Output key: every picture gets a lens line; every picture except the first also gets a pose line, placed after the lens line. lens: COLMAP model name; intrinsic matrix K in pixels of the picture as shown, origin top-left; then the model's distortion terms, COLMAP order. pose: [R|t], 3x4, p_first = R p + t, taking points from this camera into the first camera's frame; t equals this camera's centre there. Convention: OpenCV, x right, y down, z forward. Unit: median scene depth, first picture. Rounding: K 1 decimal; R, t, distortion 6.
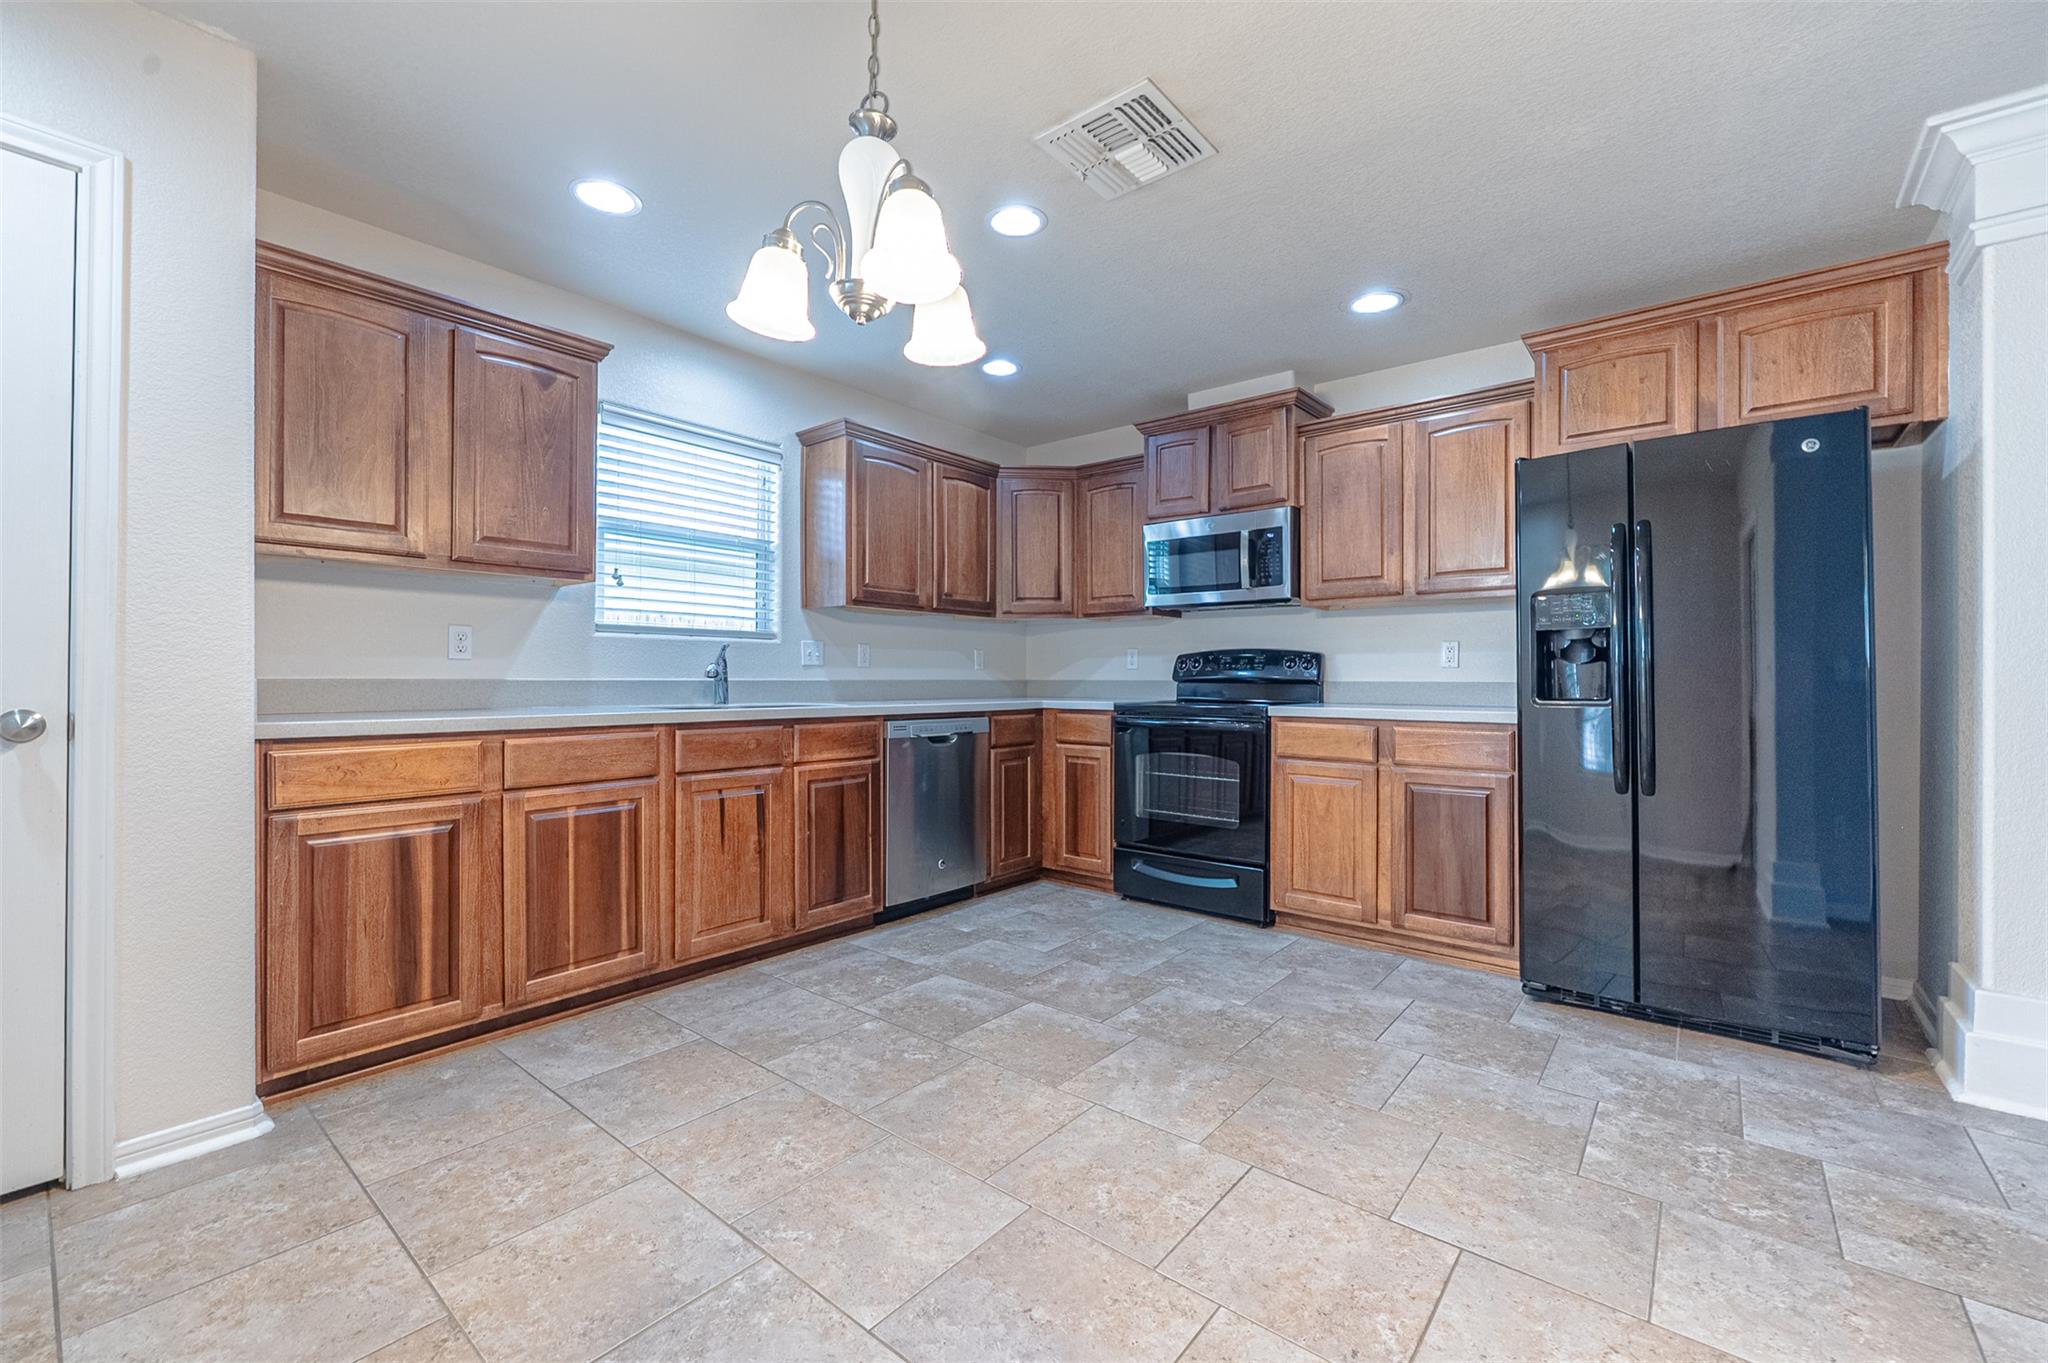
lens RADIAL K [[823.4, 0, 1046.4], [0, 823.4, 673.7], [0, 0, 1]] dist [-0.001515, -0.000089]
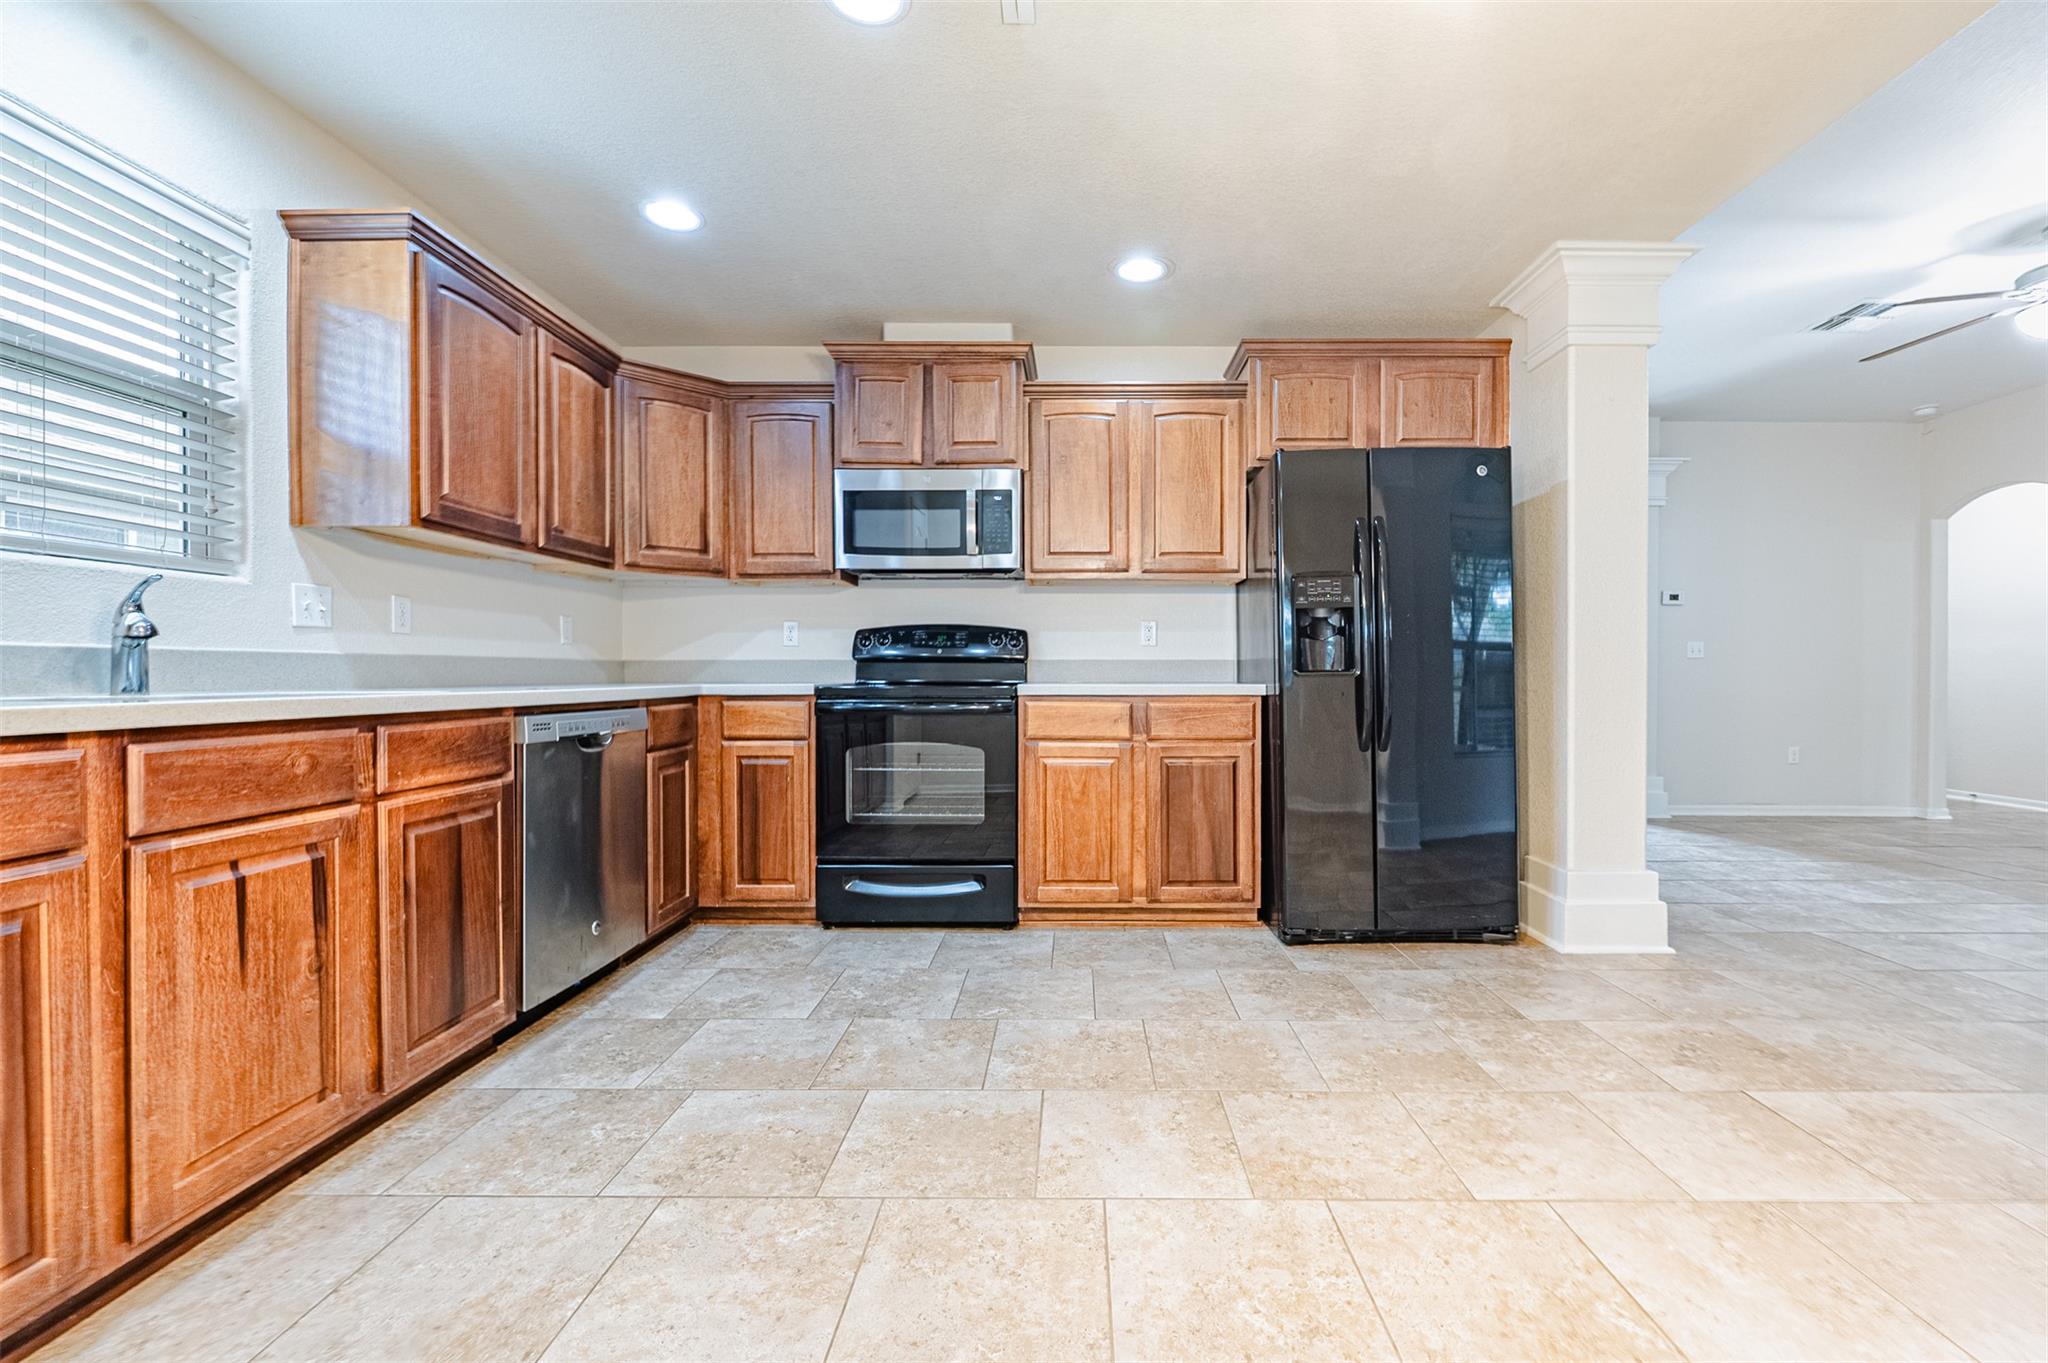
lens RADIAL K [[828.8, 0, 1060.1], [0, 828.8, 673.2], [0, 0, 1]] dist [-0.002444, -0.000012]
pose [[0.787808, -0.004434, 0.615904, -0.270583], [-0.000536, 0.999969, 0.007884, 0.020744], [-0.615920, -0.006542, 0.787781, 0.264785]]
